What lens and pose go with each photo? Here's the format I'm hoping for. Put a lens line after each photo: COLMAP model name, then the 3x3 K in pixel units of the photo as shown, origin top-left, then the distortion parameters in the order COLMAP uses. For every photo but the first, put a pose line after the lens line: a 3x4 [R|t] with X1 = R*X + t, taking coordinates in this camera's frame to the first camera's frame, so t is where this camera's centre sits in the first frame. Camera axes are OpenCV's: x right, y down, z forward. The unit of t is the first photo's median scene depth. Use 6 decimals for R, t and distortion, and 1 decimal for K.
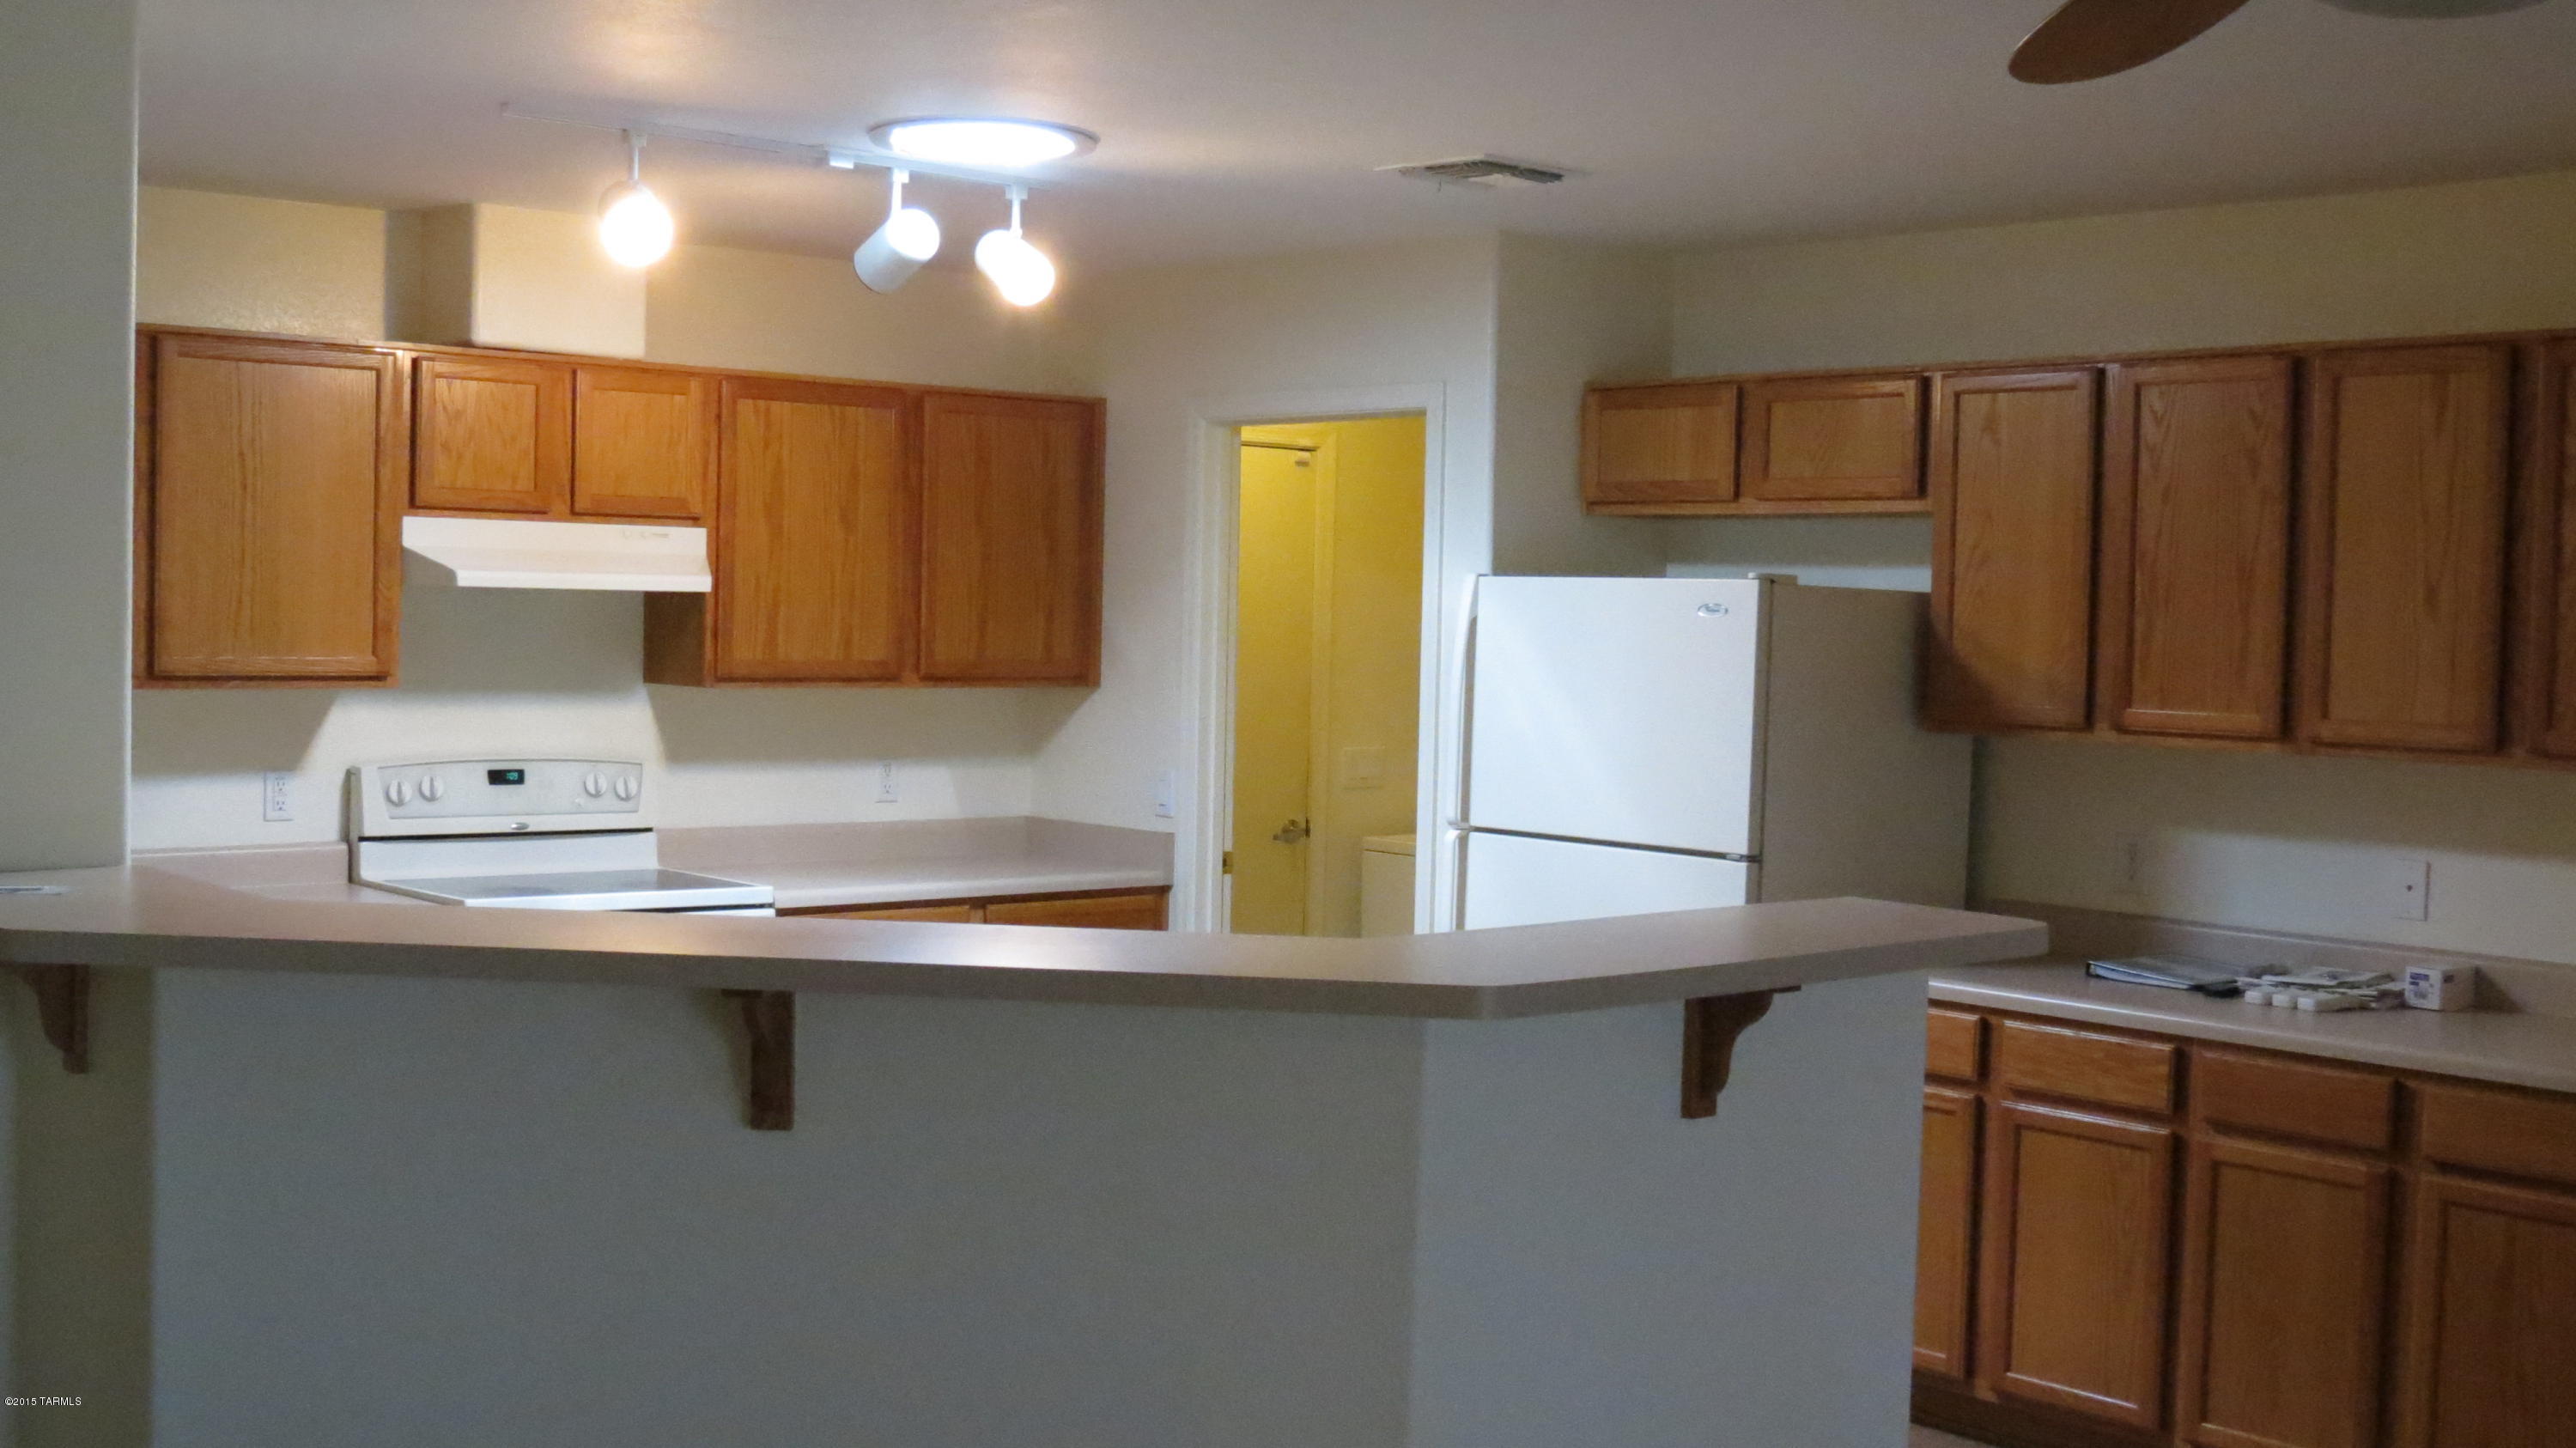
lens RADIAL K [[2821.2, 0, 1288.0], [0, 2821.2, 724.0], [0, 0, 1]] dist [0.006381, 0.001468]
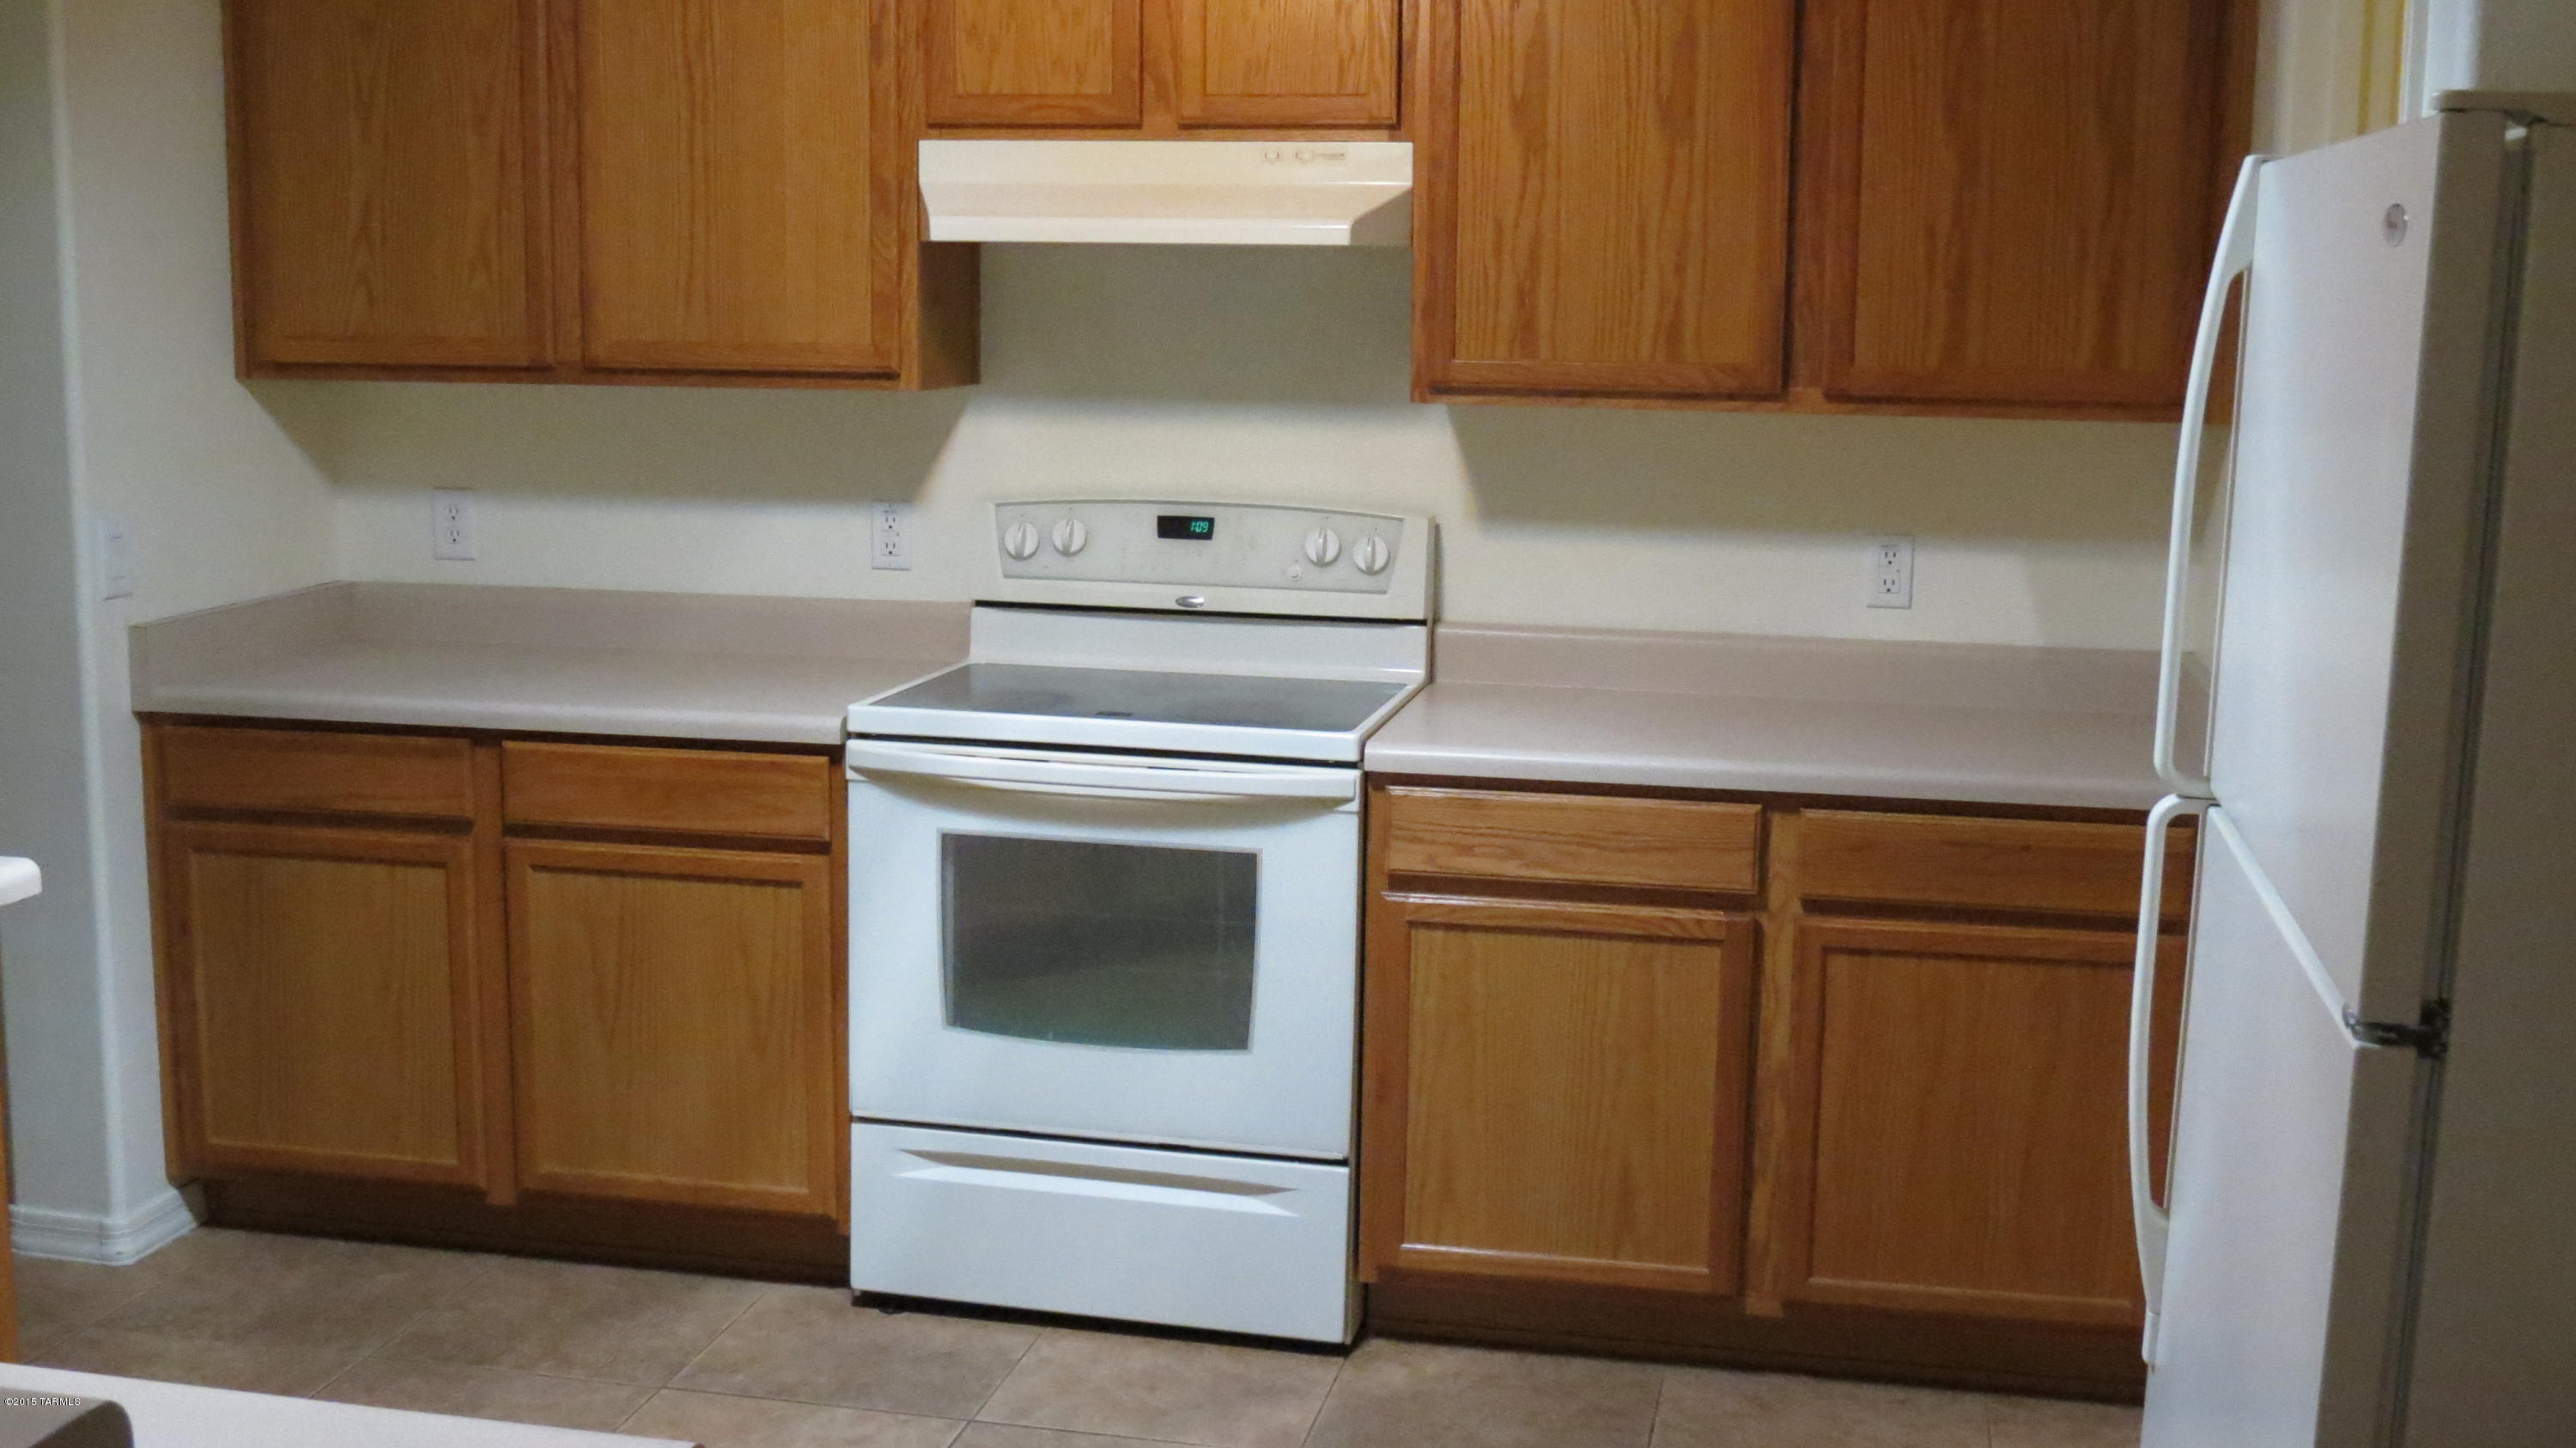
lens RADIAL K [[2821.2, 0, 1288.0], [0, 2821.2, 724.0], [0, 0, 1]] dist [0.006381, 0.001468]
pose [[0.612964, 0.113854, -0.781865, 0.273221], [-0.031810, 0.992317, 0.119561, -0.016250], [0.789470, -0.048416, 0.611876, 0.598195]]
